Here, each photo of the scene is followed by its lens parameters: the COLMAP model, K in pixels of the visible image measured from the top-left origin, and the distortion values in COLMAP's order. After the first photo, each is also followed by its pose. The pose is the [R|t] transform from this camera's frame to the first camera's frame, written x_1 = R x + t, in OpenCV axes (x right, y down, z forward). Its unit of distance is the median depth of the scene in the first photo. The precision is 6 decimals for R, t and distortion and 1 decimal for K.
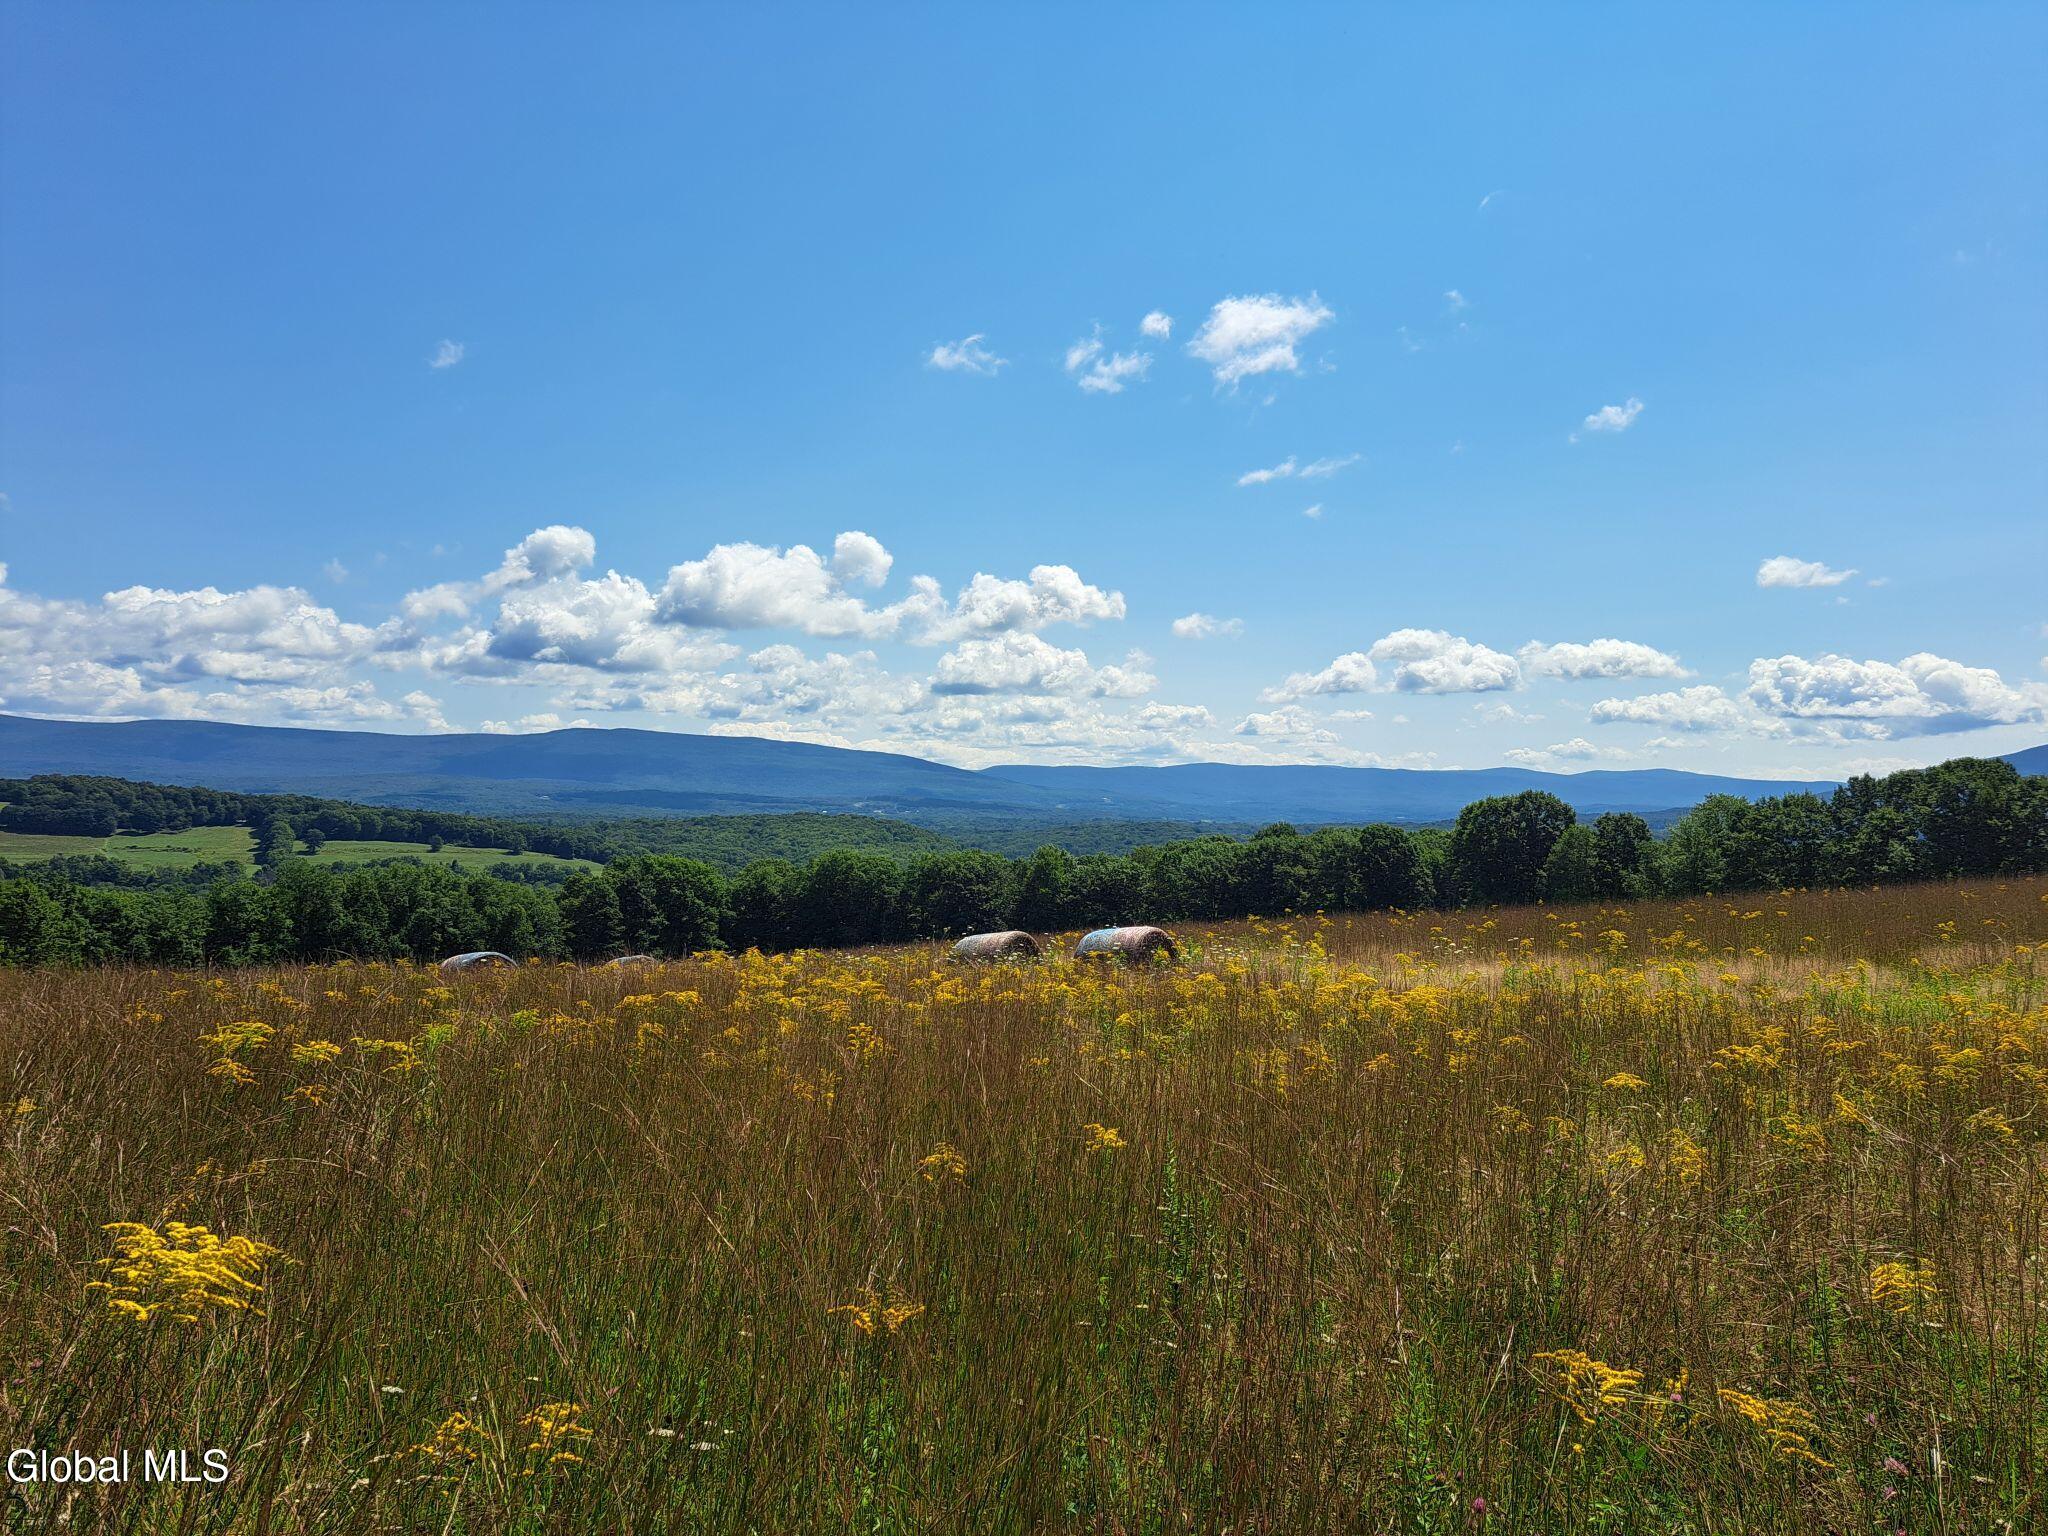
lens RADIAL K [[1473.5, 0, 1124.7], [0, 1473.5, 729.7], [0, 0, 1]] dist [-0.028990, 0.007547]
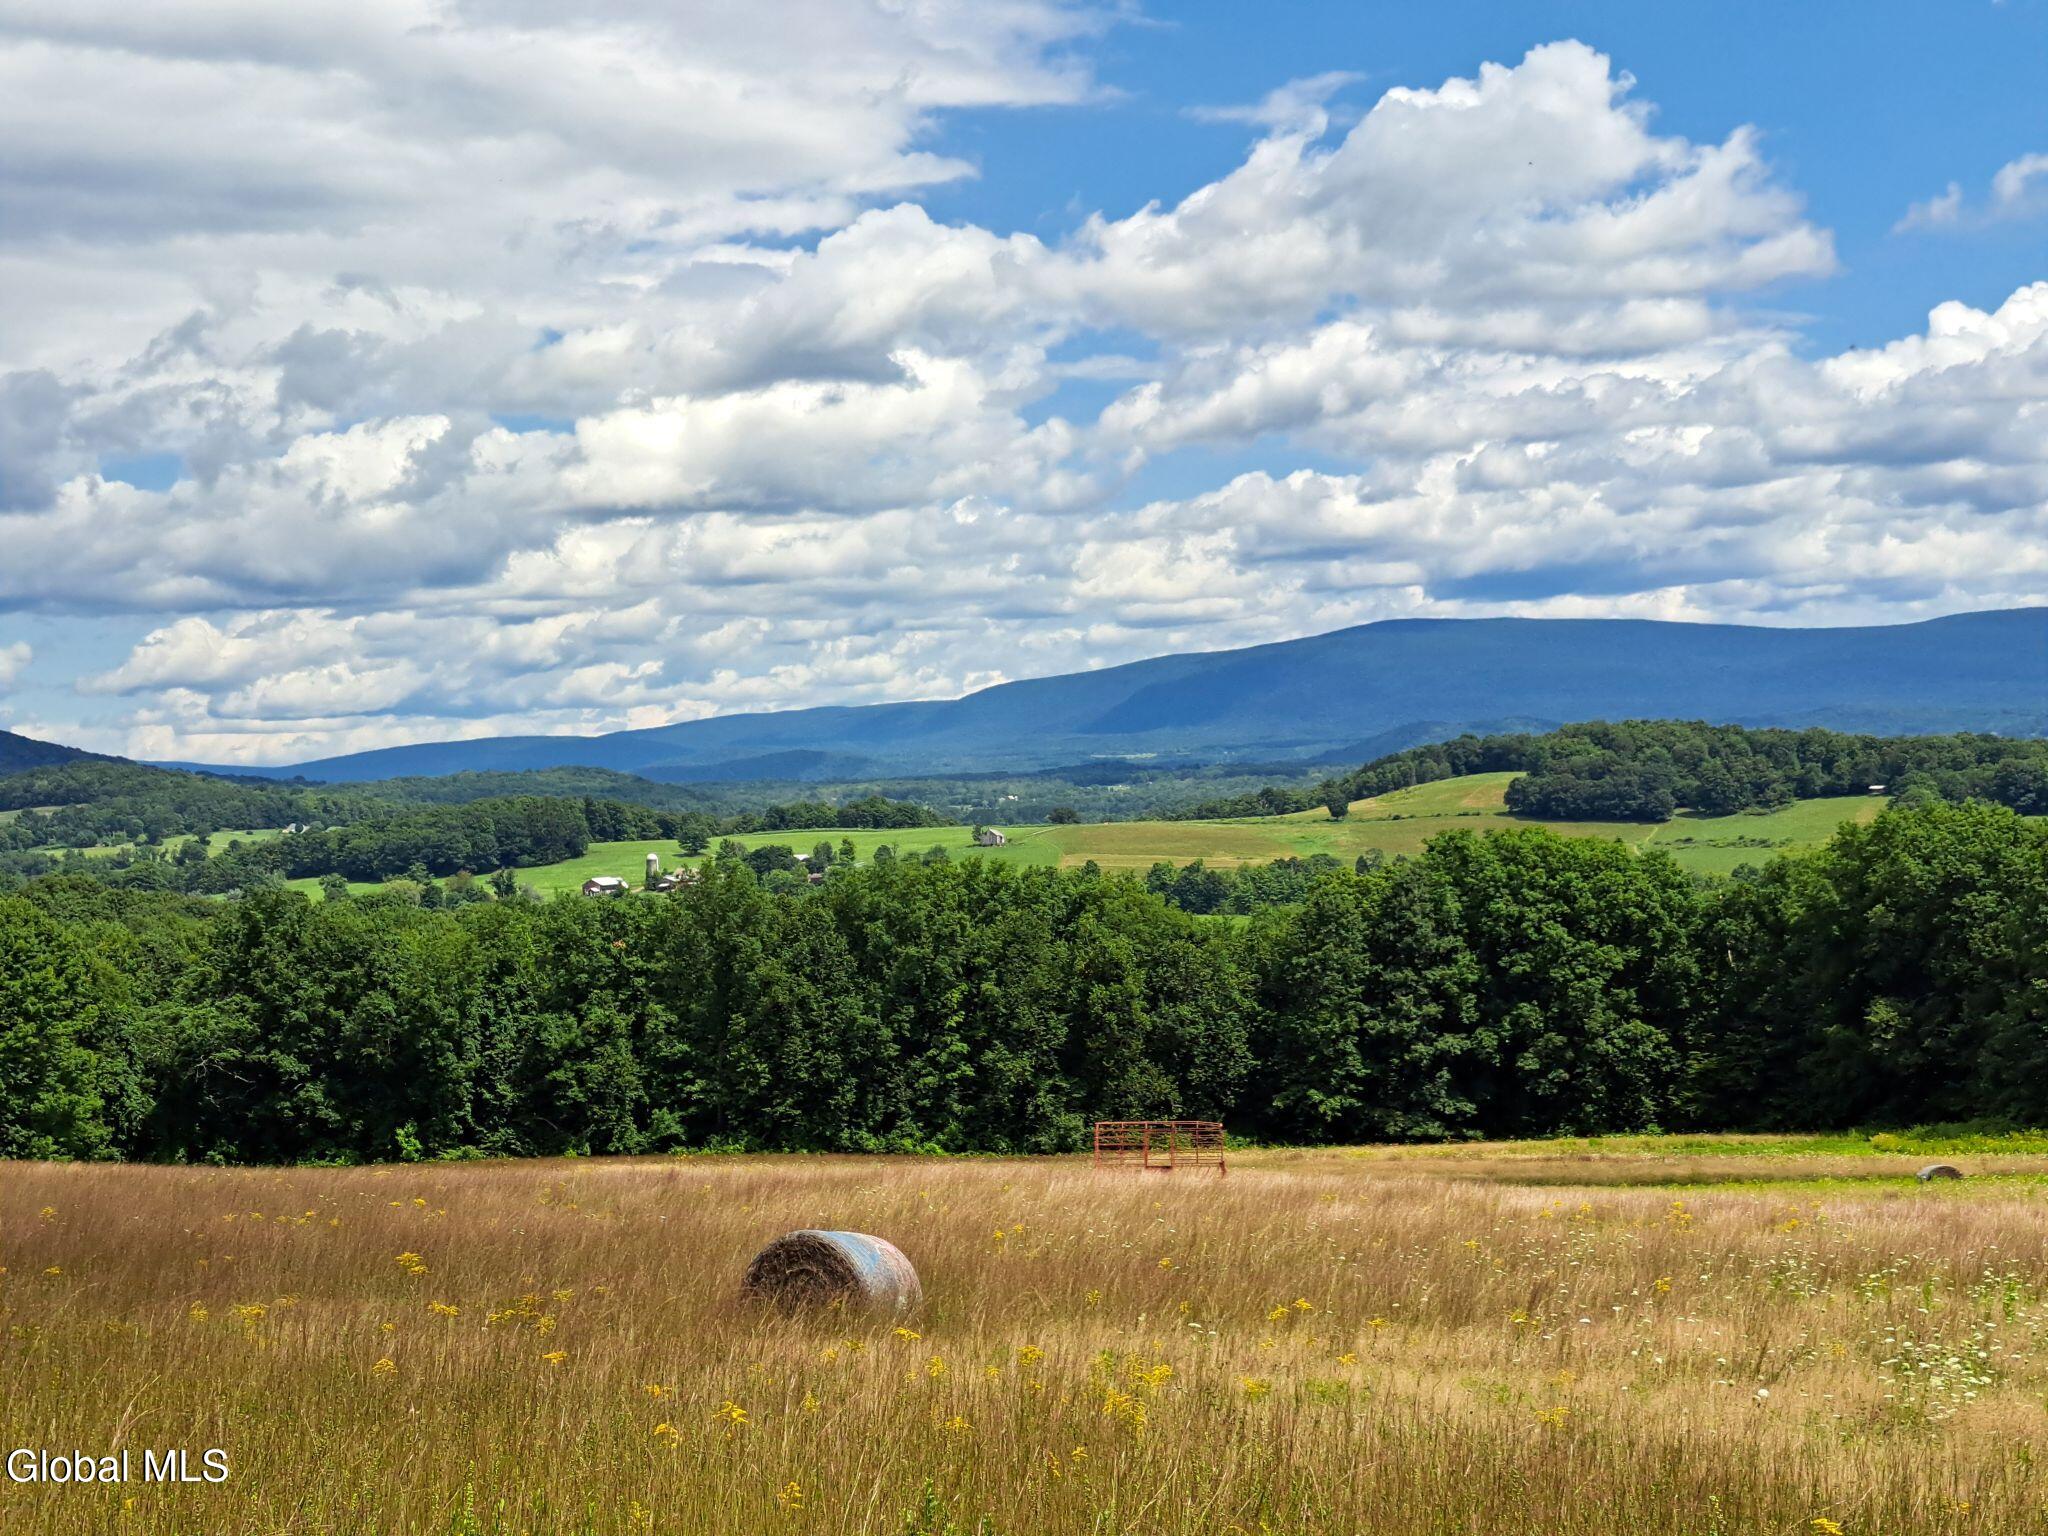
lens RADIAL K [[2954.7, 0, 1001.4], [0, 2954.7, 636.5], [0, 0, 1]] dist [0.090010, 0.000000]
pose [[0.614944, -0.078877, -0.784616, 0.077069], [0.092194, 0.995353, -0.027805, 0.009703], [0.783163, -0.055239, 0.619359, 0.082484]]
